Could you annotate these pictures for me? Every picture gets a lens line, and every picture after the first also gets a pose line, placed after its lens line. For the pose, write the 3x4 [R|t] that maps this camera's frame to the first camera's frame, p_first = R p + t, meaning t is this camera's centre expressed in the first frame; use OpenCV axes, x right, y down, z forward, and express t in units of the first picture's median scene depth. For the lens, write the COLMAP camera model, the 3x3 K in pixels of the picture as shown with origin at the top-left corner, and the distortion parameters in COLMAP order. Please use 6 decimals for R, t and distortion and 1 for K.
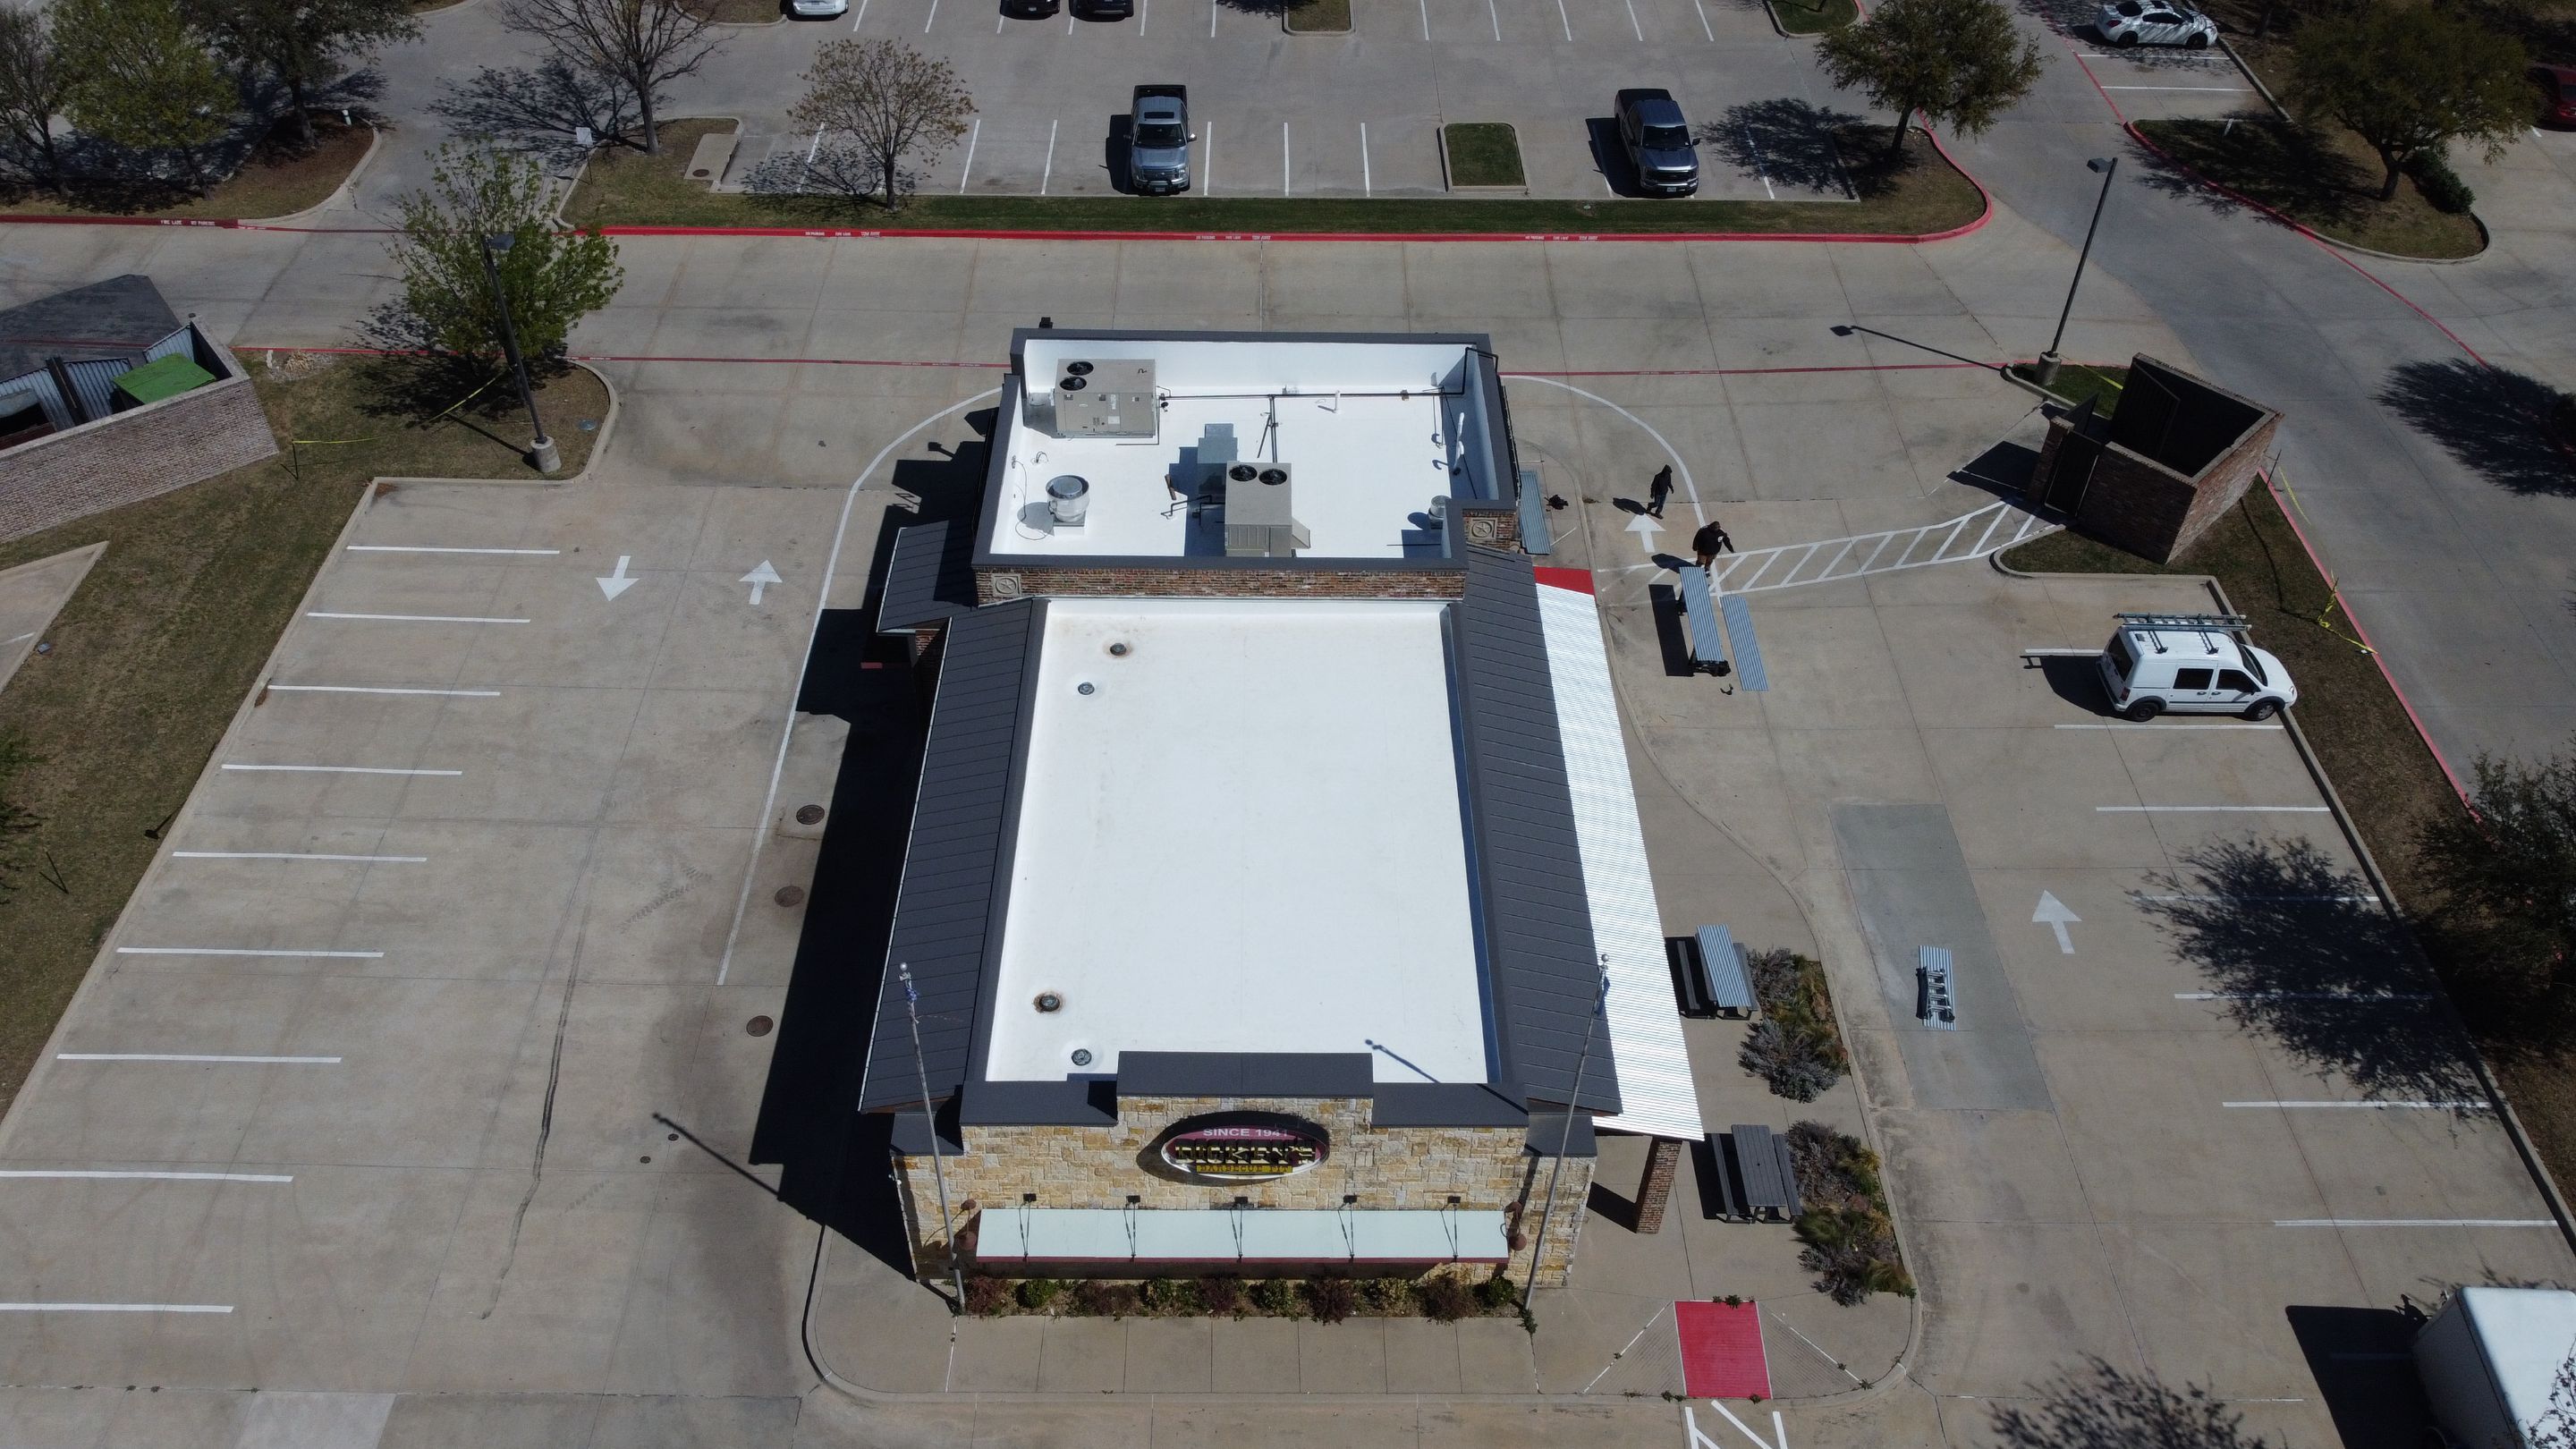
lens RADIAL K [[1950.7, 0, 1280.3], [0, 1950.7, 713.2], [0, 0, 1]] dist [0.006622, -0.009504]
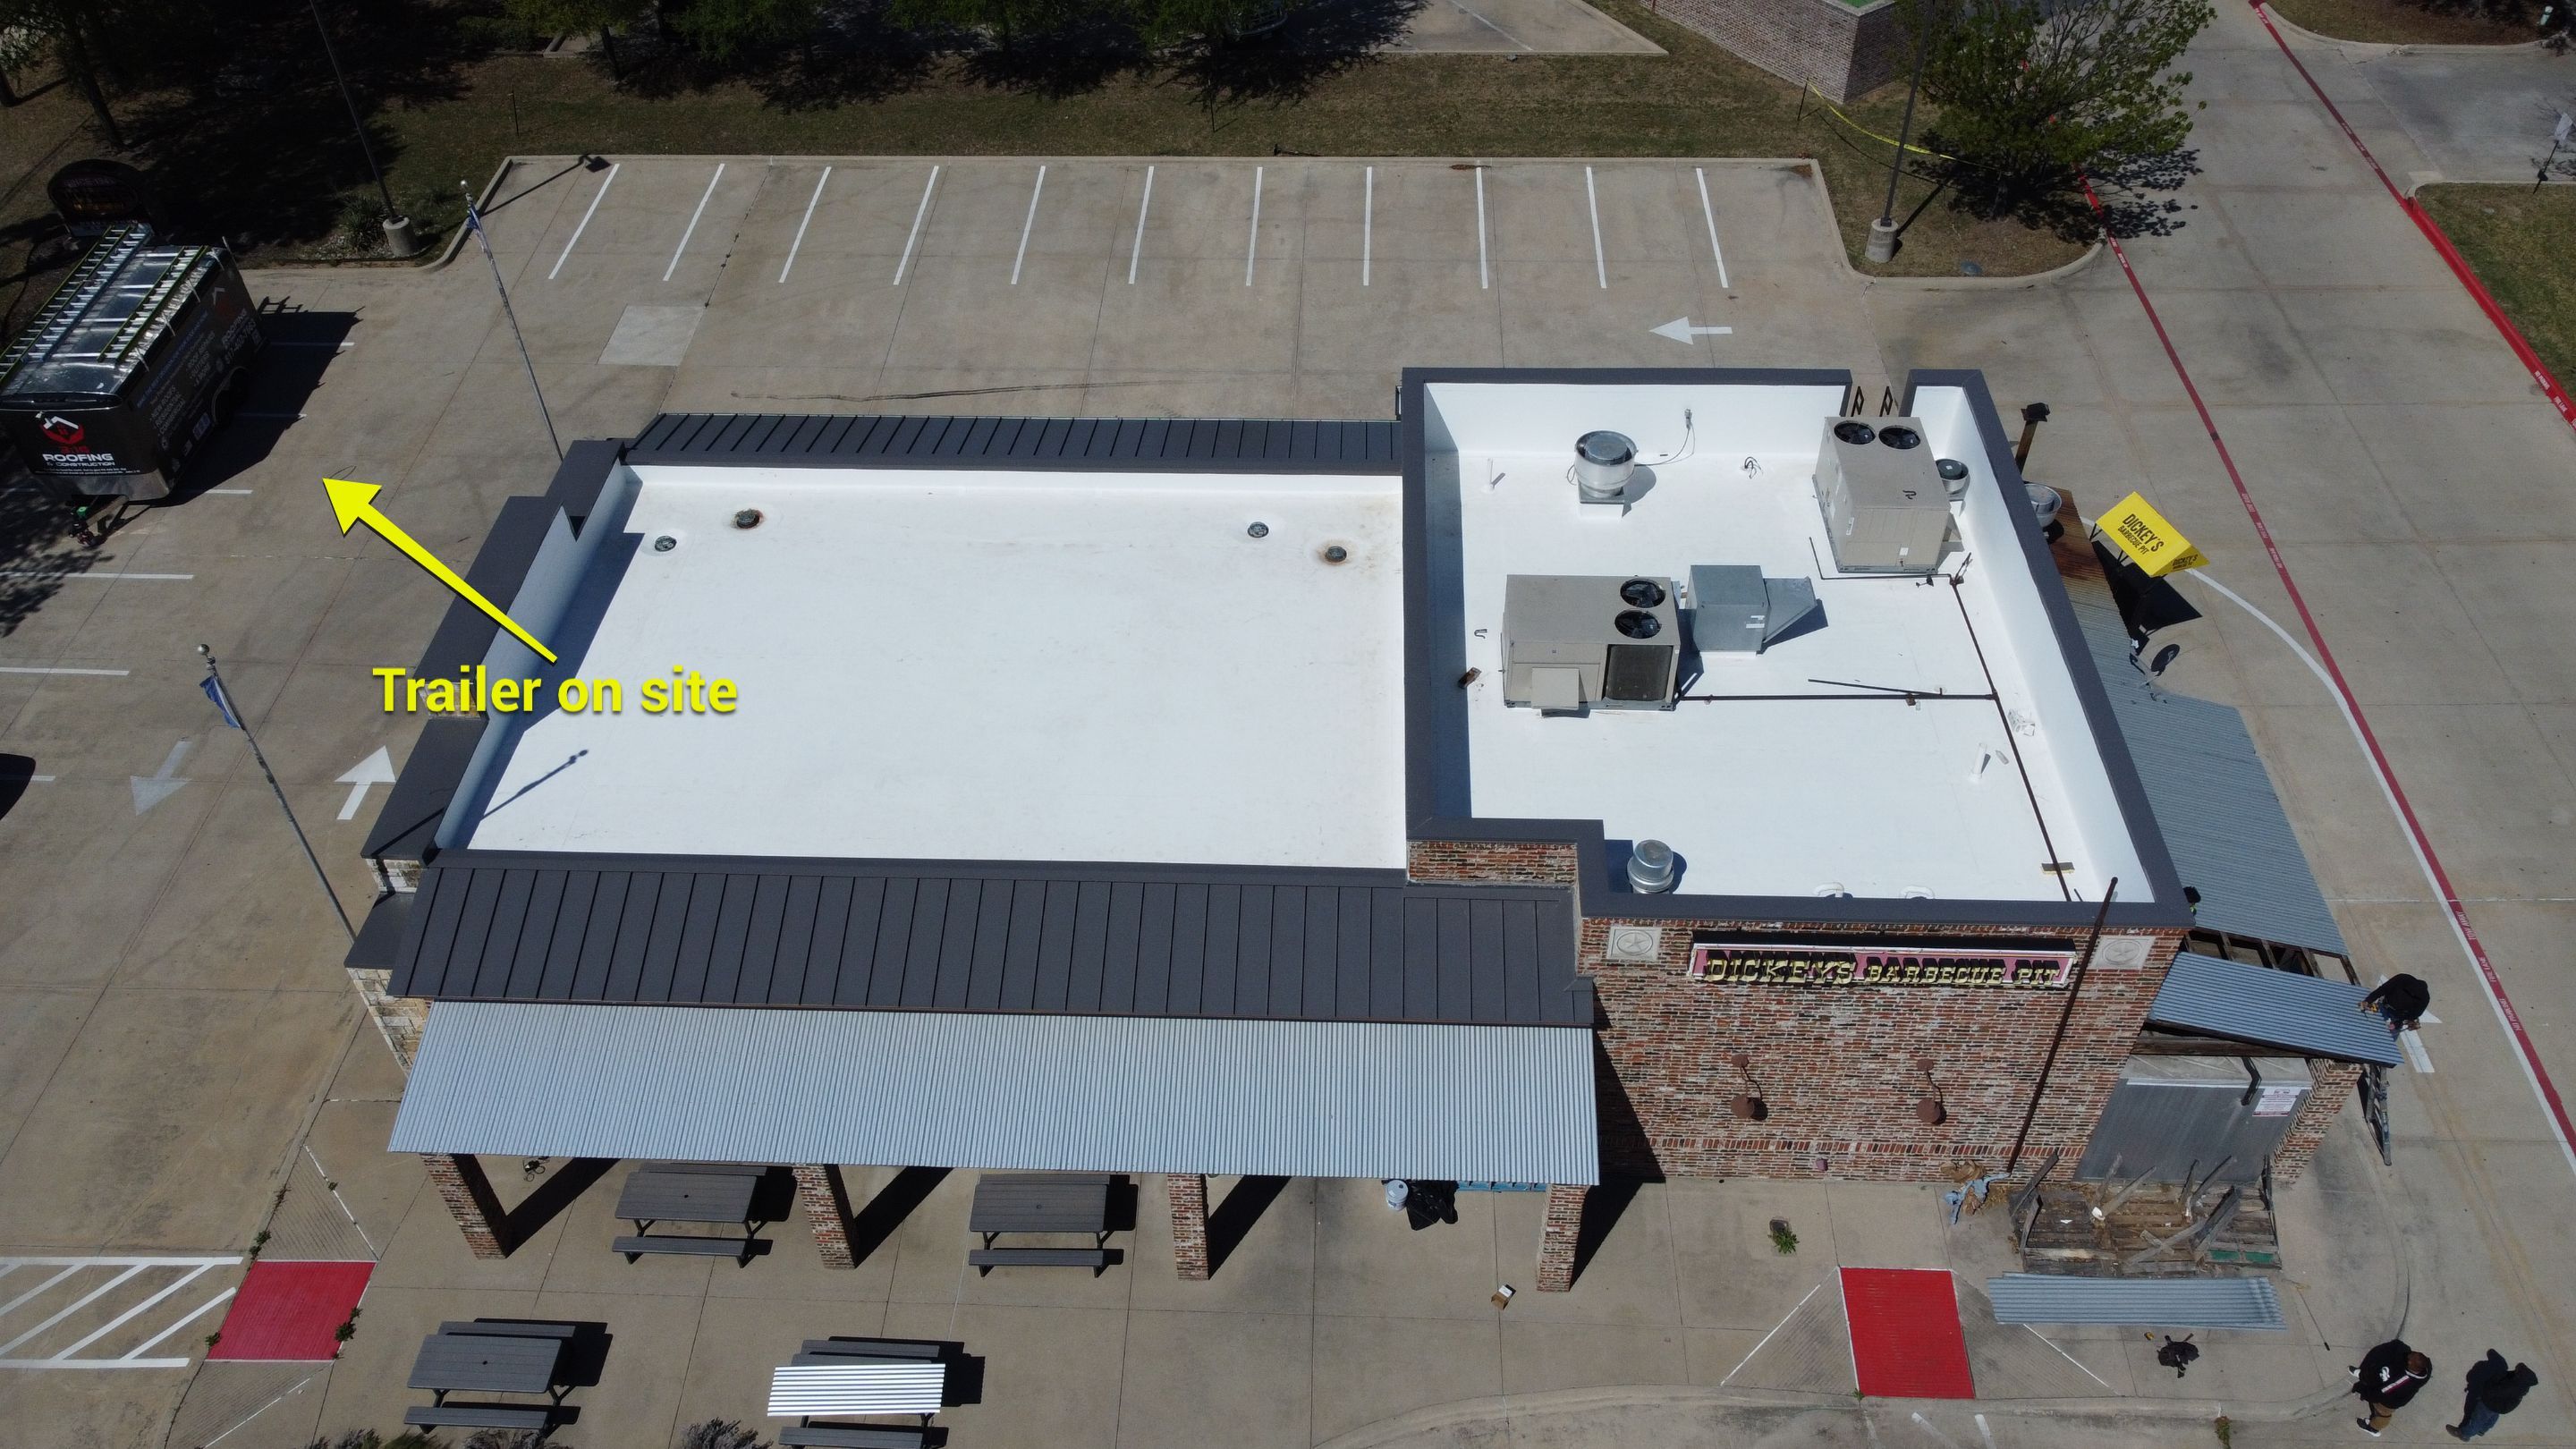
lens RADIAL K [[1950.7, 0, 1281.5], [0, 1950.7, 718.8], [0, 0, 1]] dist [0.006622, -0.009504]
pose [[-0.048687, 0.675306, -0.735929, 0.460787], [-0.660754, 0.530760, 0.530752, -0.345139], [0.749022, 0.512109, 0.420370, 0.637210]]
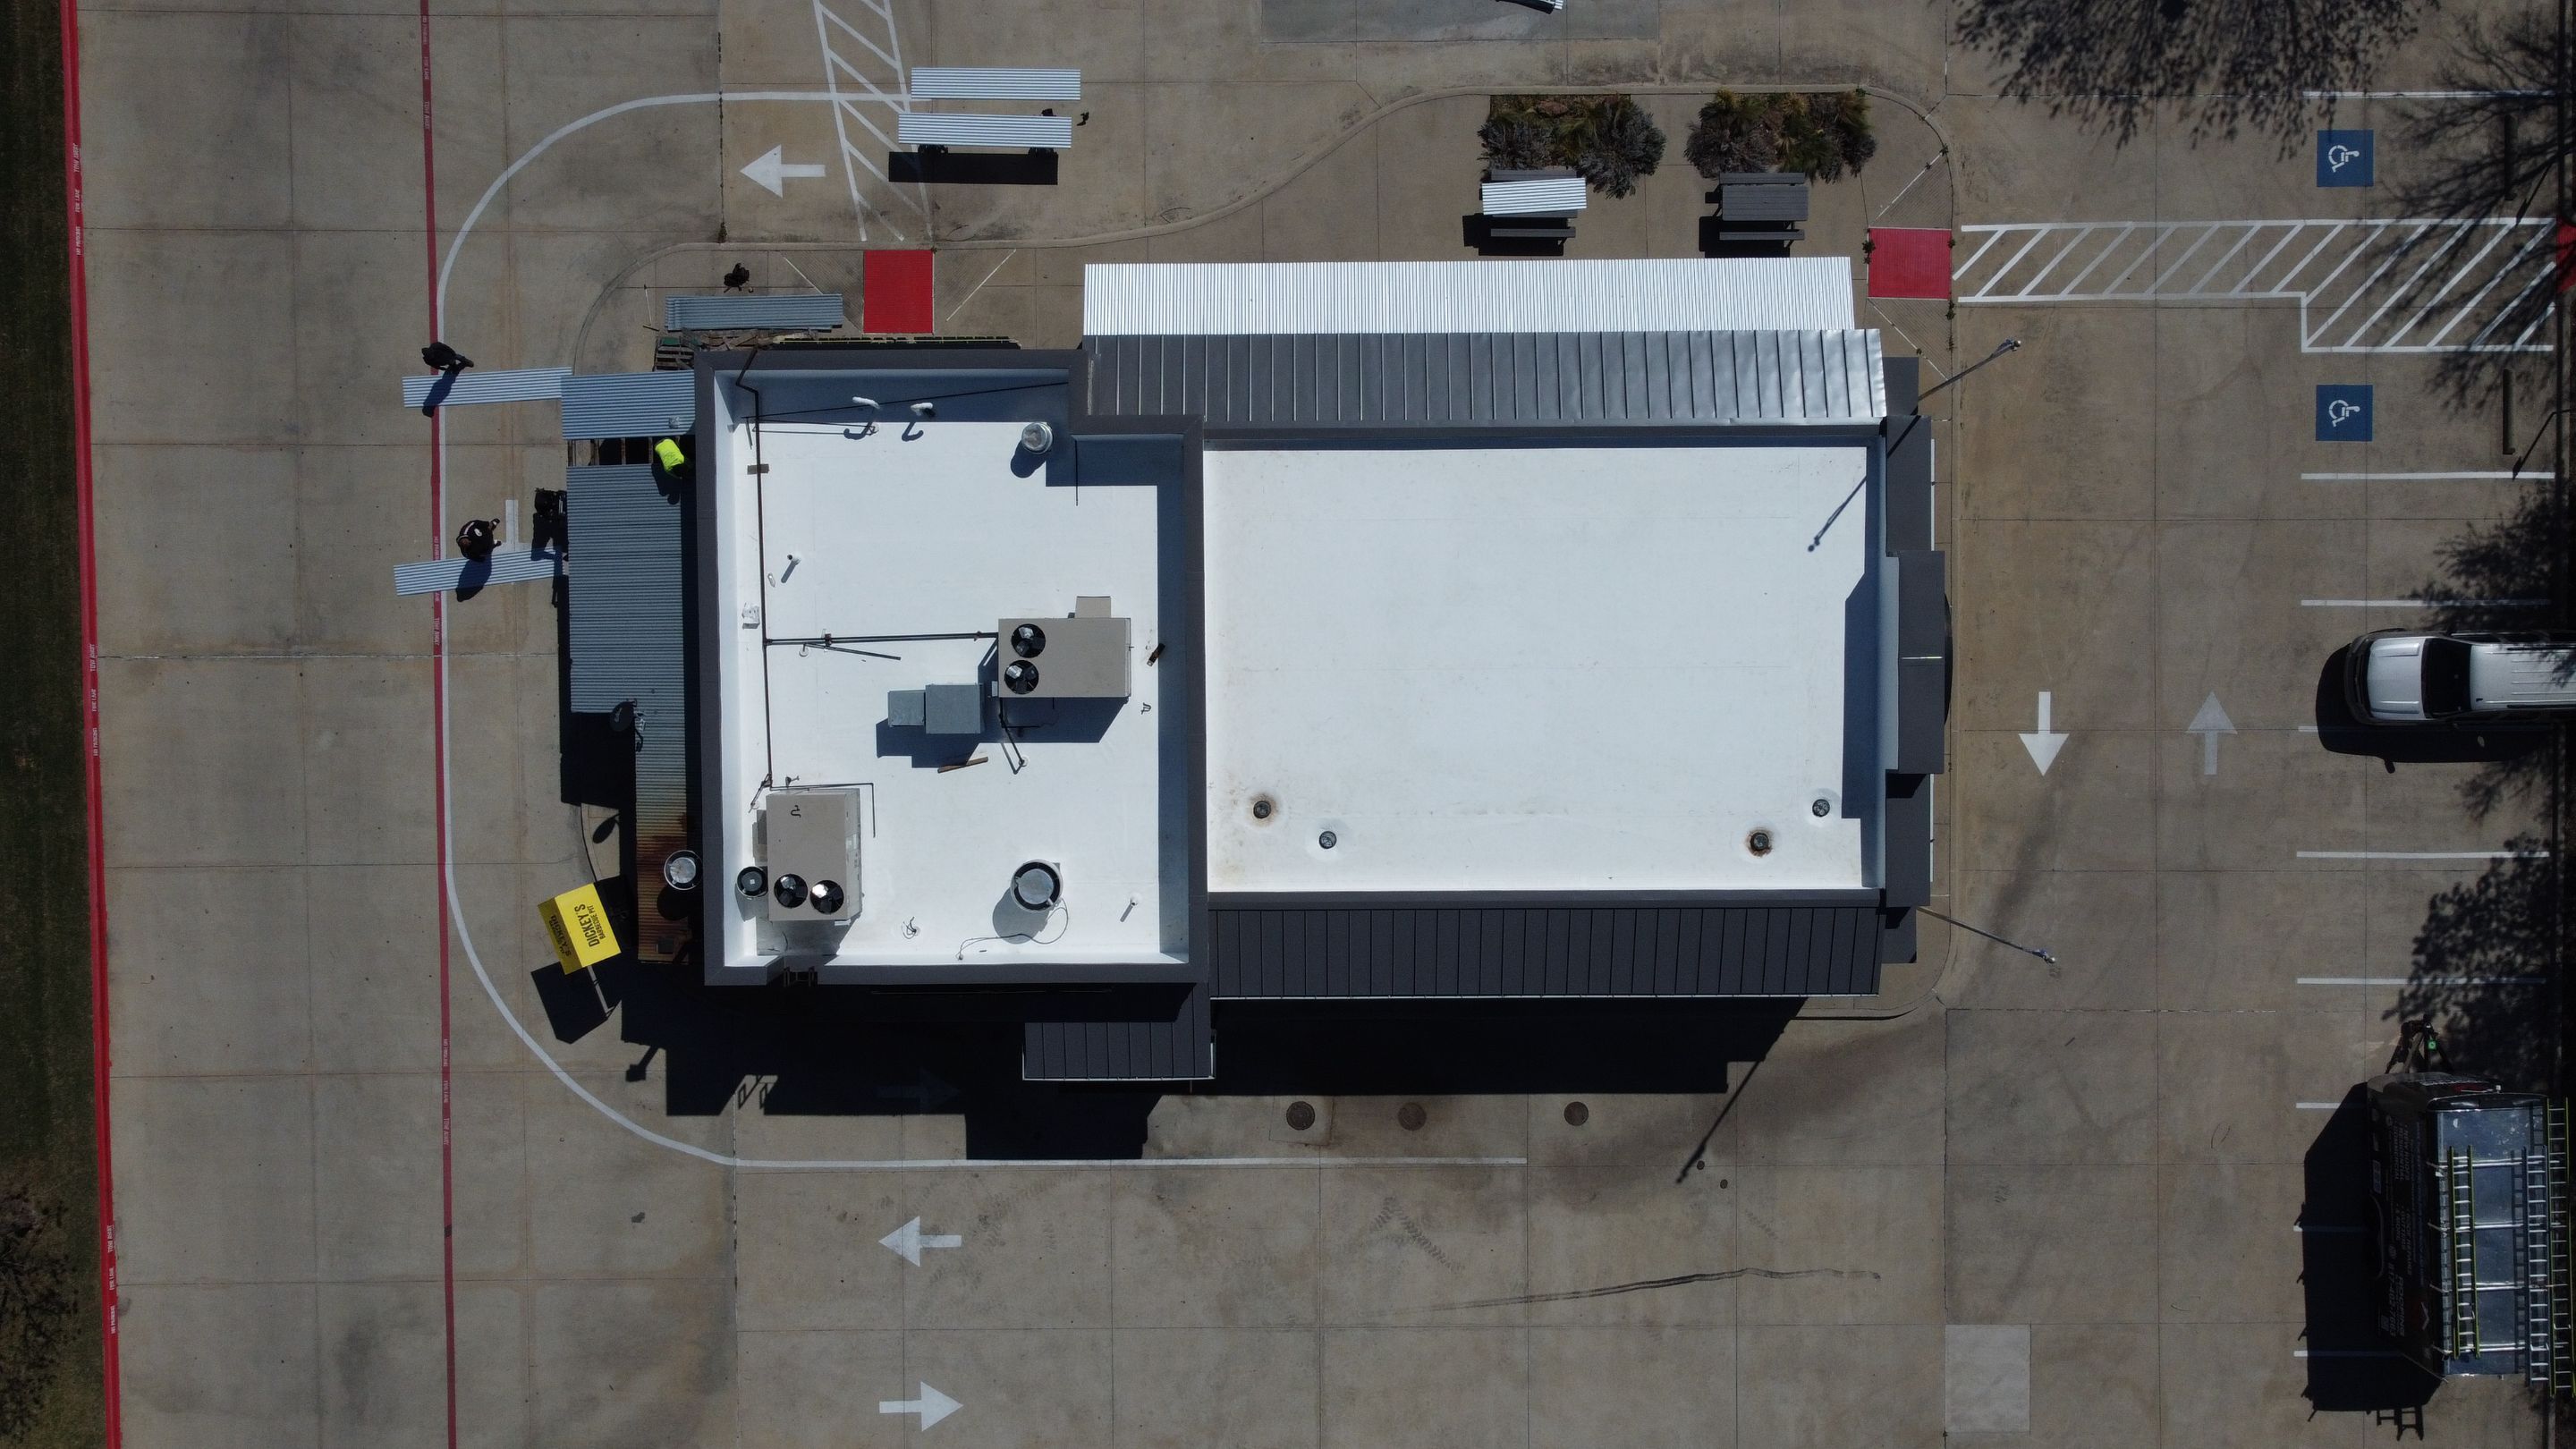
lens RADIAL K [[1950.7, 0, 1283.6], [0, 1950.7, 710.6], [0, 0, 1]] dist [0.006622, -0.009504]
pose [[0.000035, -0.998697, -0.051037, 0.008394], [0.674691, -0.037647, 0.737140, -0.628982], [-0.738100, -0.034460, 0.673810, 0.345863]]
